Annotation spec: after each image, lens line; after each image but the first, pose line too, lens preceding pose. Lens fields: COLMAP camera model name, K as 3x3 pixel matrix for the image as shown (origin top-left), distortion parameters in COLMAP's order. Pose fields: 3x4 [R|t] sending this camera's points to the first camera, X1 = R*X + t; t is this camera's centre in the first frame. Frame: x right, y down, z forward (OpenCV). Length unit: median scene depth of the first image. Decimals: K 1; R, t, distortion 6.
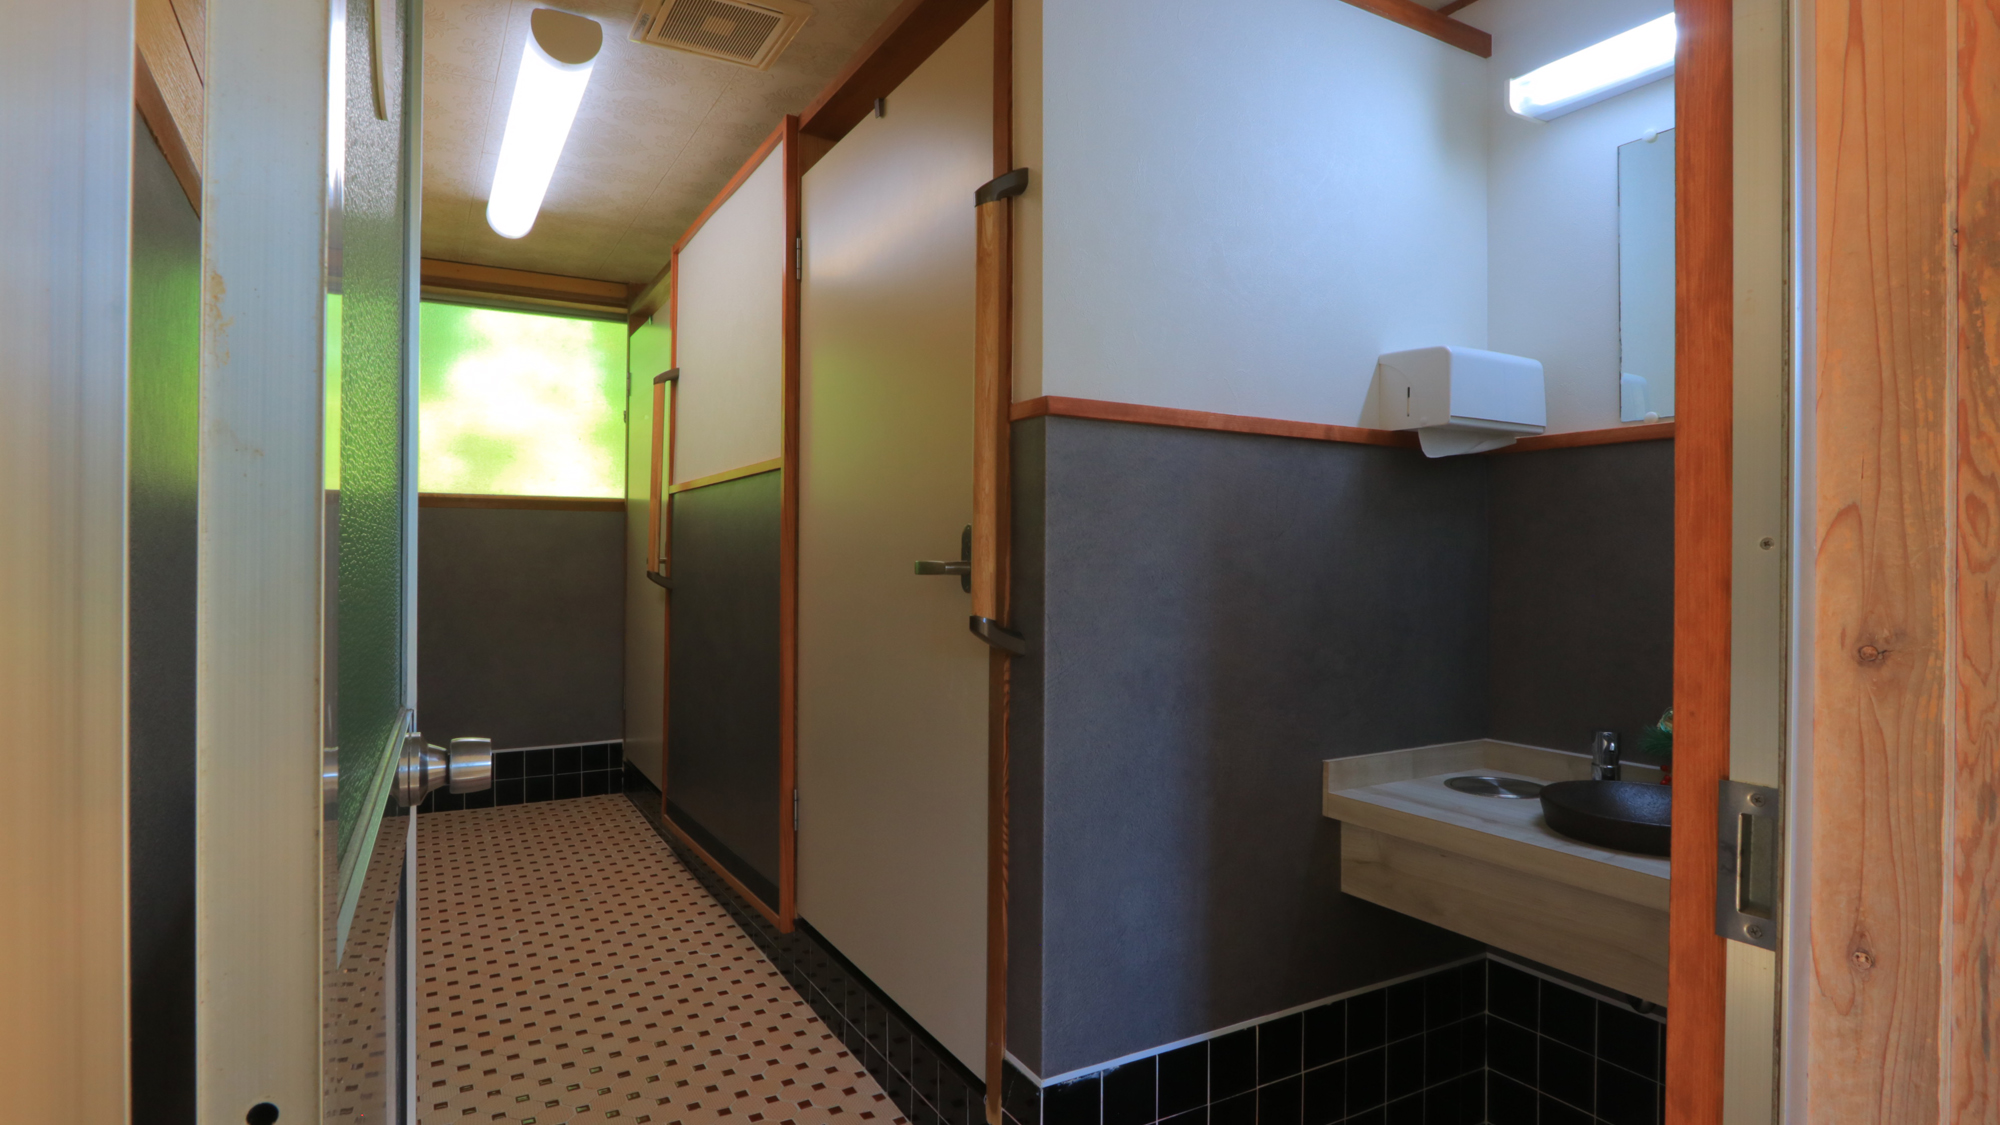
lens RADIAL K [[1035.4, 0, 997.0], [0, 1035.4, 553.0], [0, 0, 1]] dist [-0.001053, 0.000365]
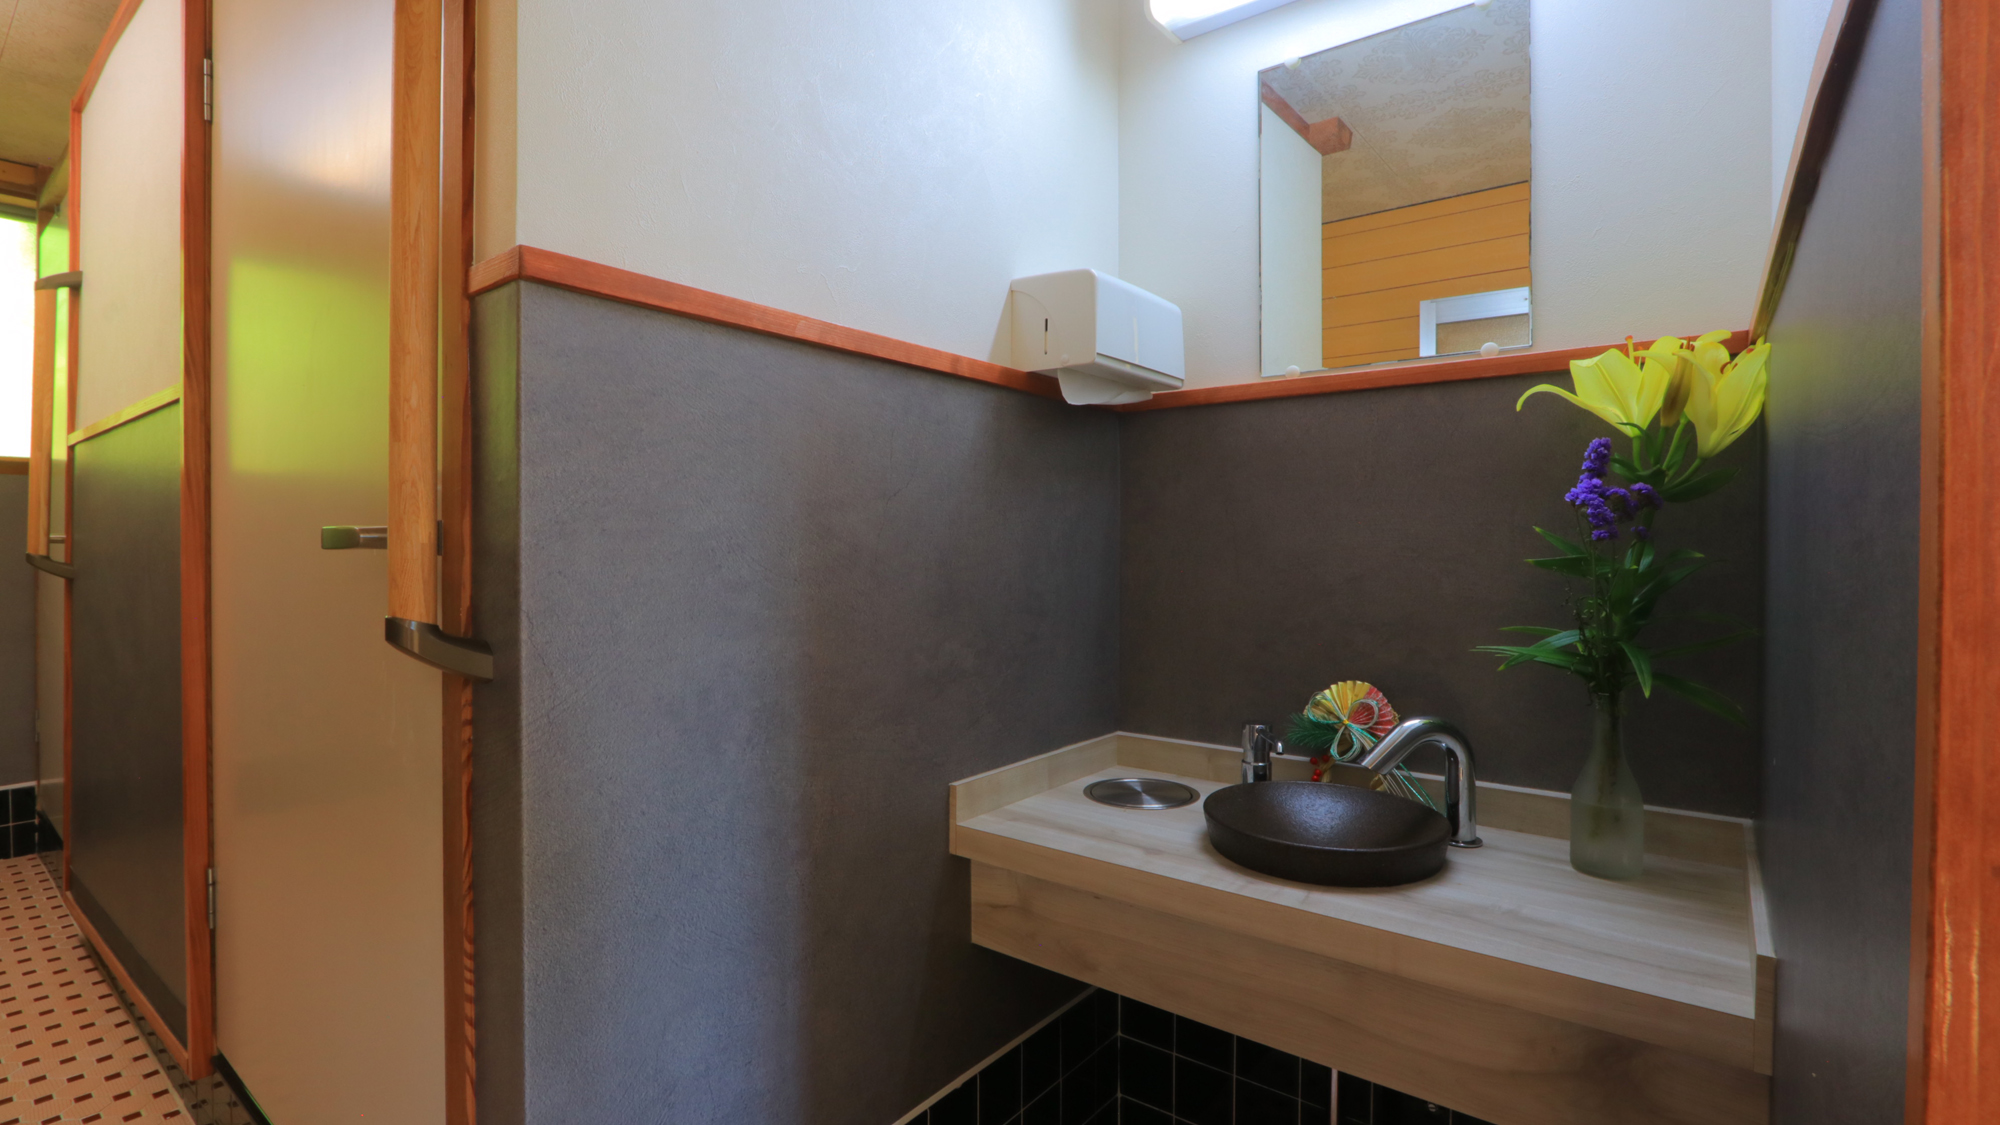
lens RADIAL K [[926.3, 0, 1000.0], [0, 926.3, 562.5], [0, 0, 1]] dist [-0.036353, 0.000303]
pose [[0.924736, -0.010322, 0.380469, 0.086254], [0.000313, 0.999652, 0.026360, 0.014310], [-0.380609, -0.024257, 0.924418, 0.345405]]
